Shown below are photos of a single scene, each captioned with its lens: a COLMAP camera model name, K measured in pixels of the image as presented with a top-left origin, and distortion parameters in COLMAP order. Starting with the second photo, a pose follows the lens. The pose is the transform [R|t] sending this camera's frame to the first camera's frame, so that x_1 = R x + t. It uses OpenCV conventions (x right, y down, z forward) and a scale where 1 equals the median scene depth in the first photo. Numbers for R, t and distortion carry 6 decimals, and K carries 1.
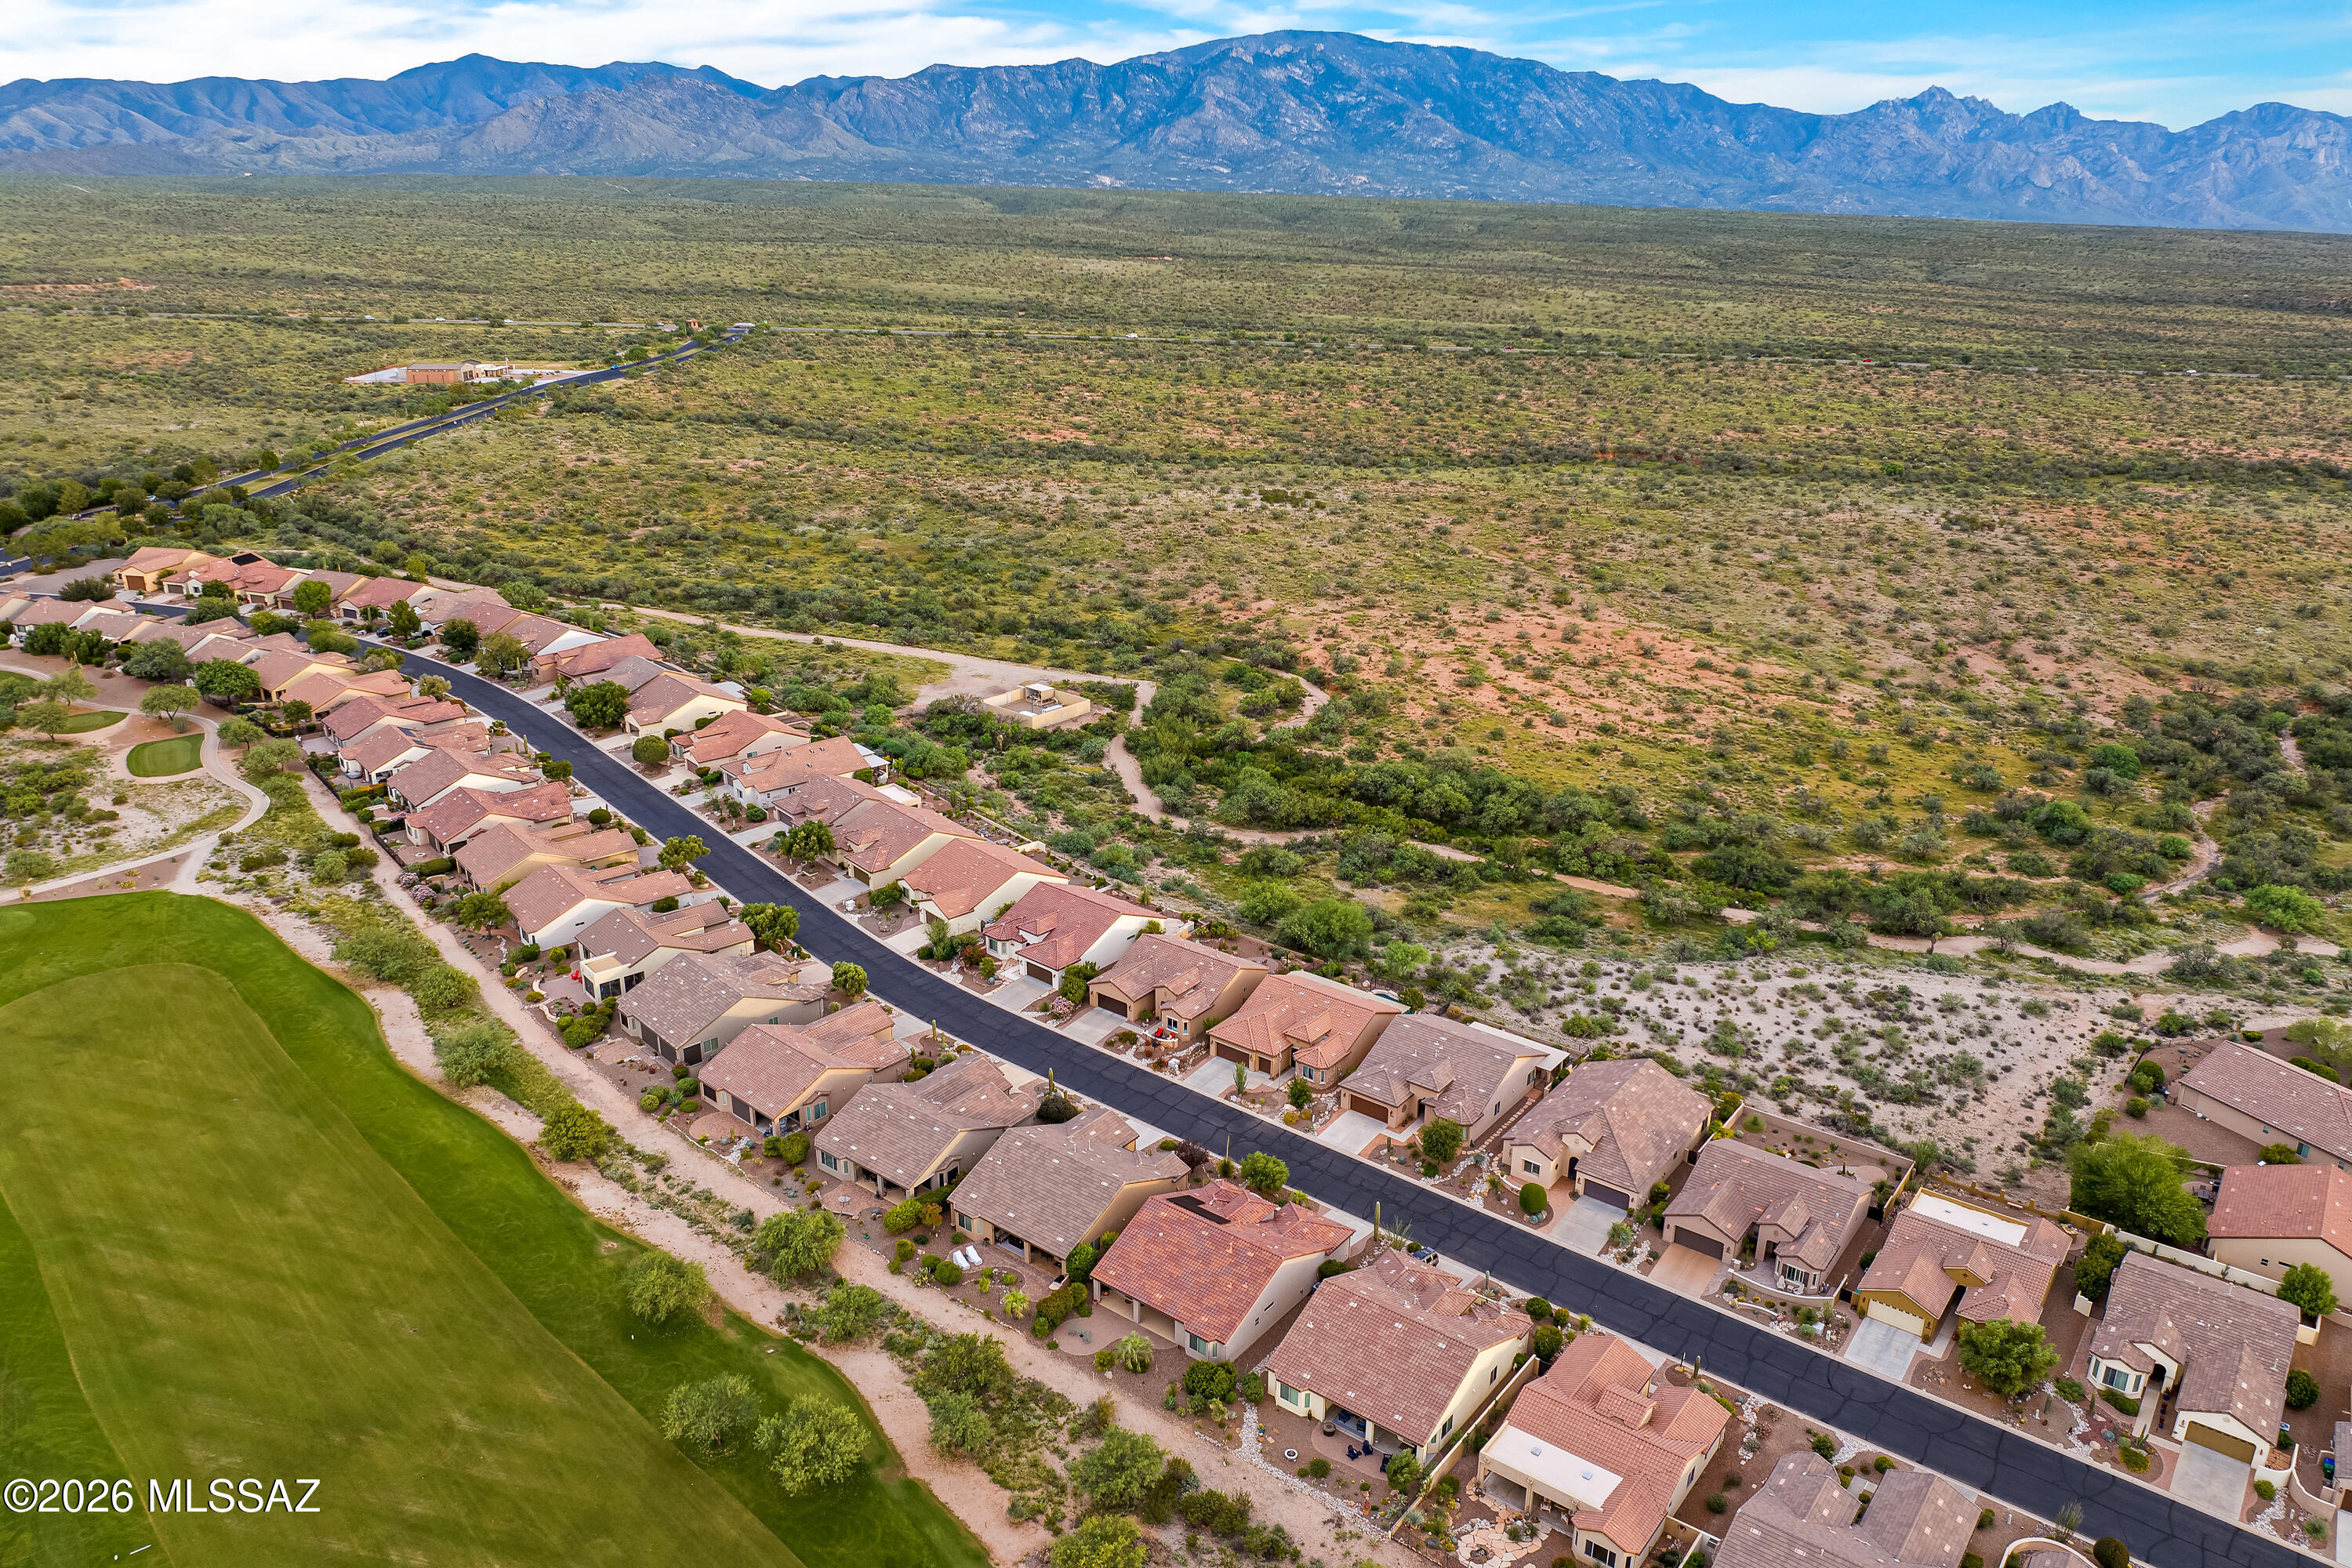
lens RADIAL K [[1657.7, 0, 1182.7], [0, 1657.7, 785.1], [0, 0, 1]] dist [-0.007482, -0.004891]
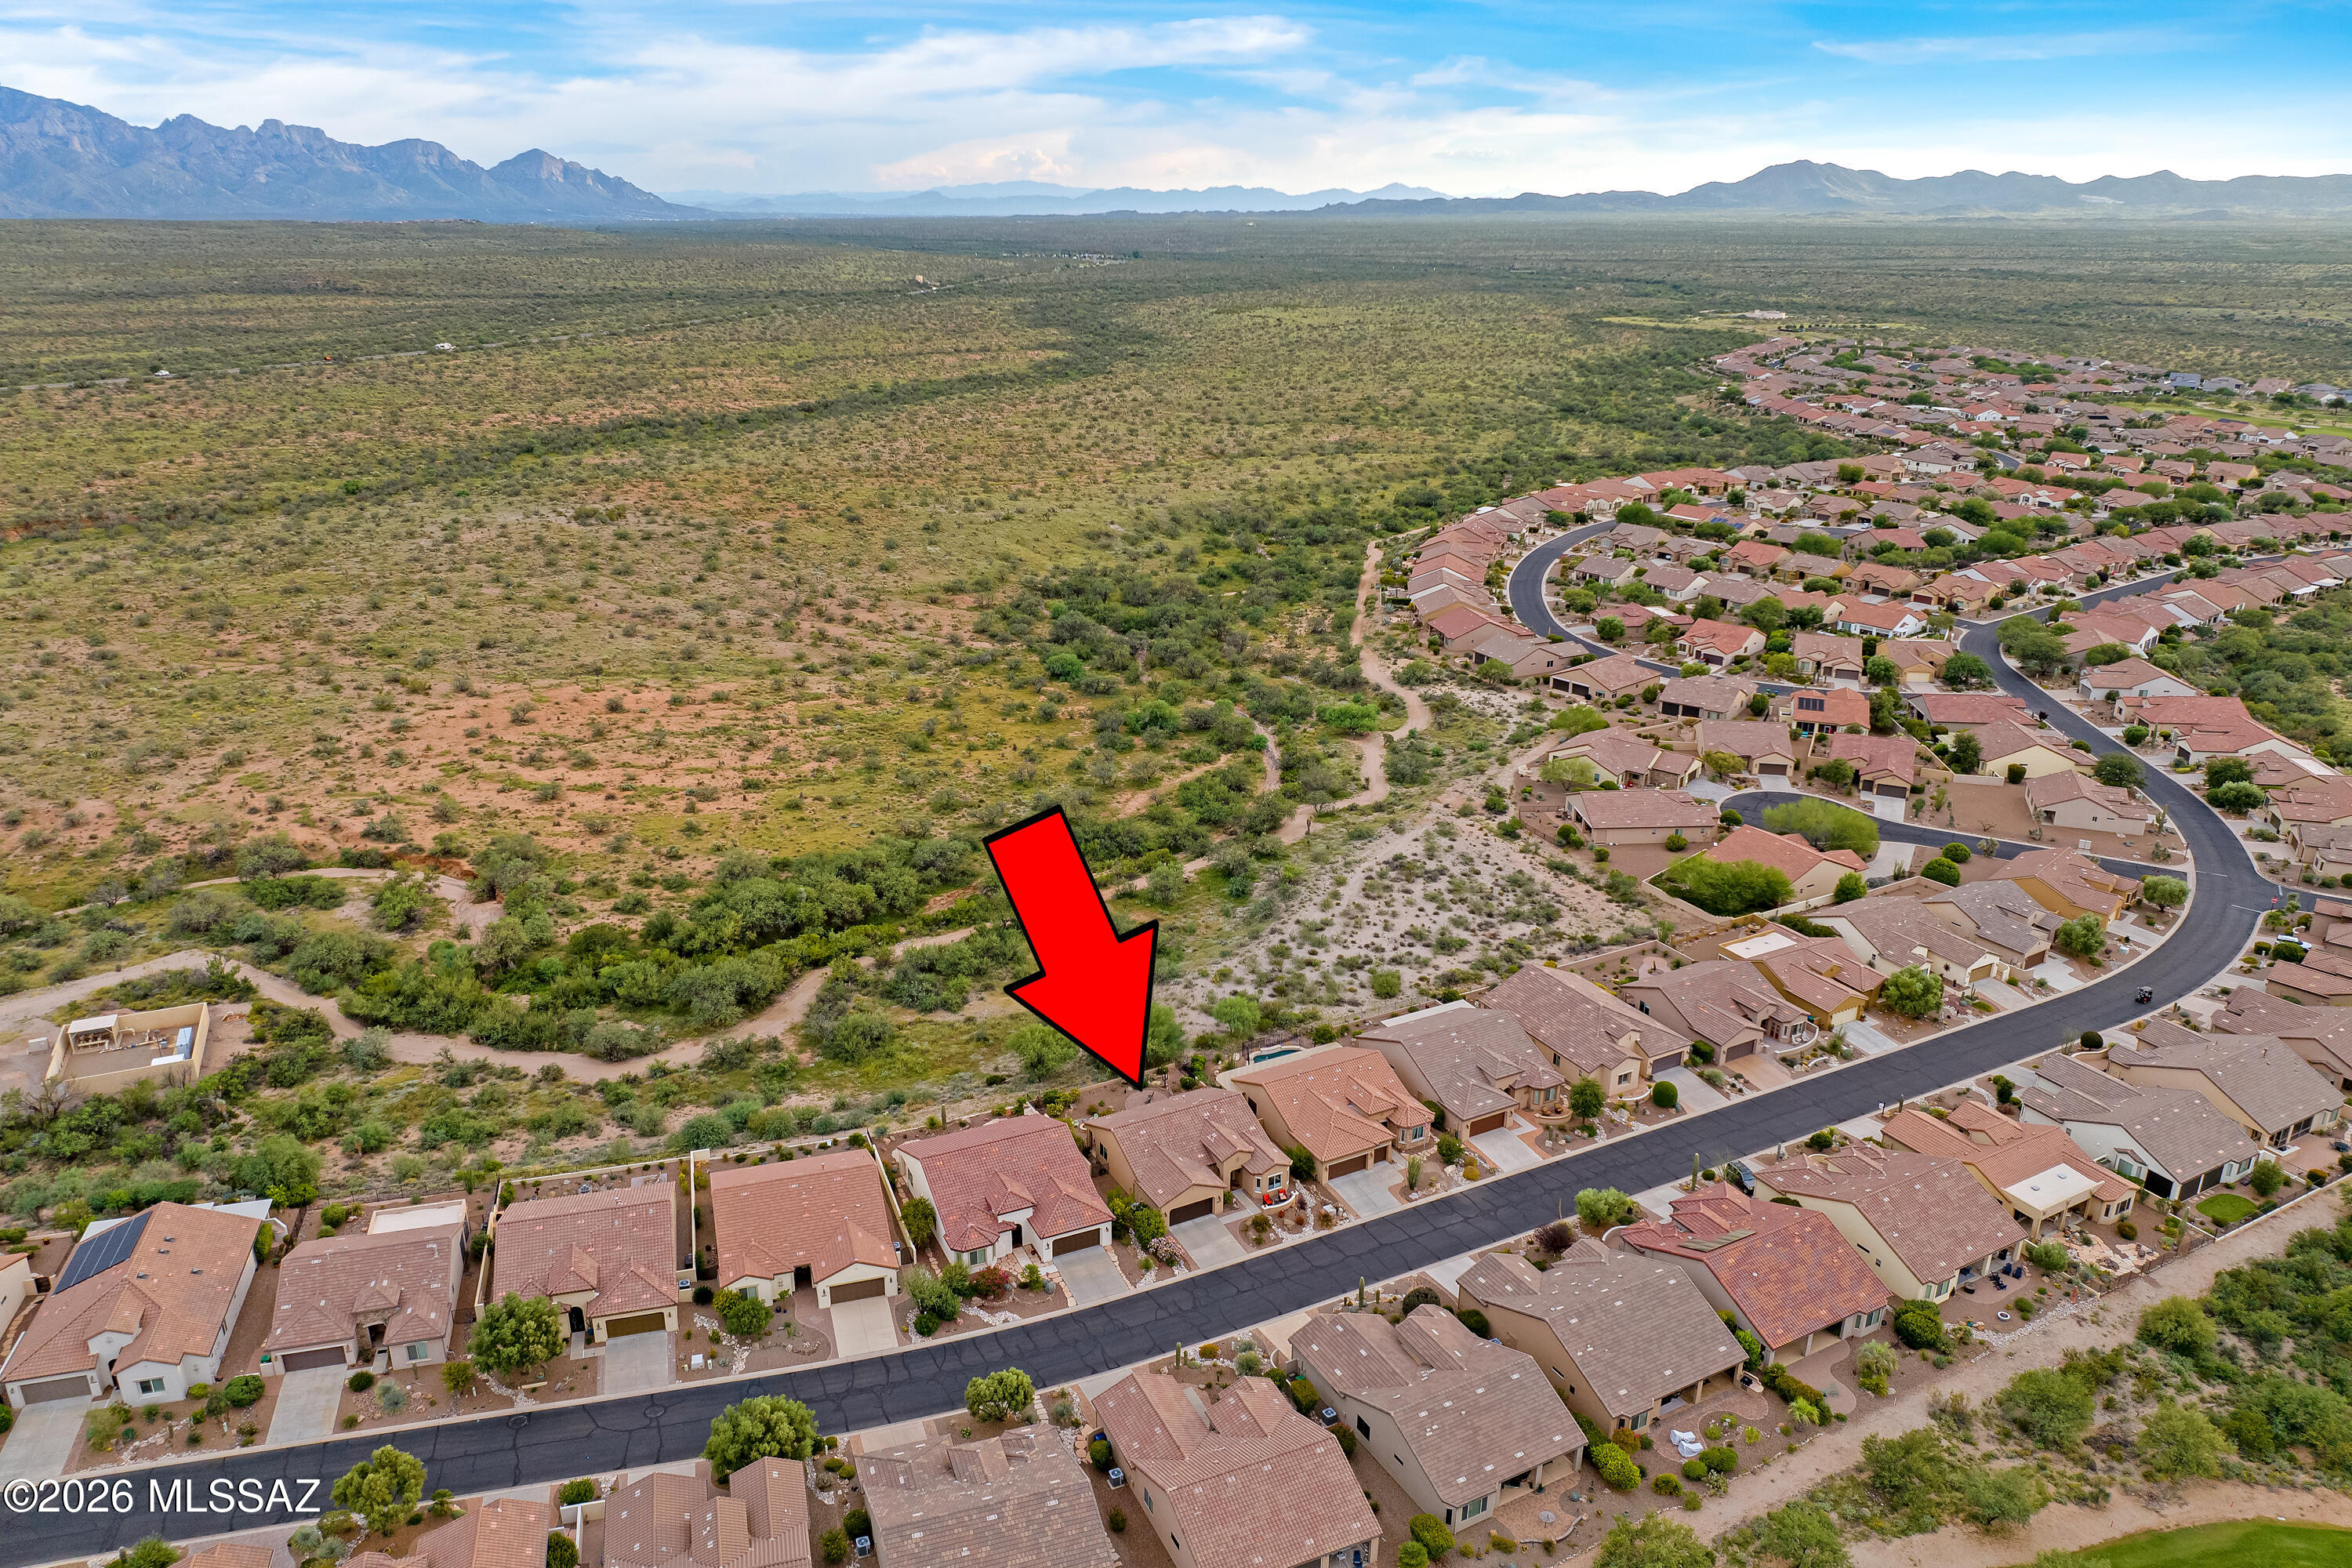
lens RADIAL K [[1657.7, 0, 1182.7], [0, 1657.7, 785.1], [0, 0, 1]] dist [-0.007482, -0.004891]
pose [[0.386992, -0.309658, 0.868533, -0.441292], [0.303725, 0.932168, 0.197015, -0.142530], [-0.870625, 0.187552, 0.454792, 0.392117]]
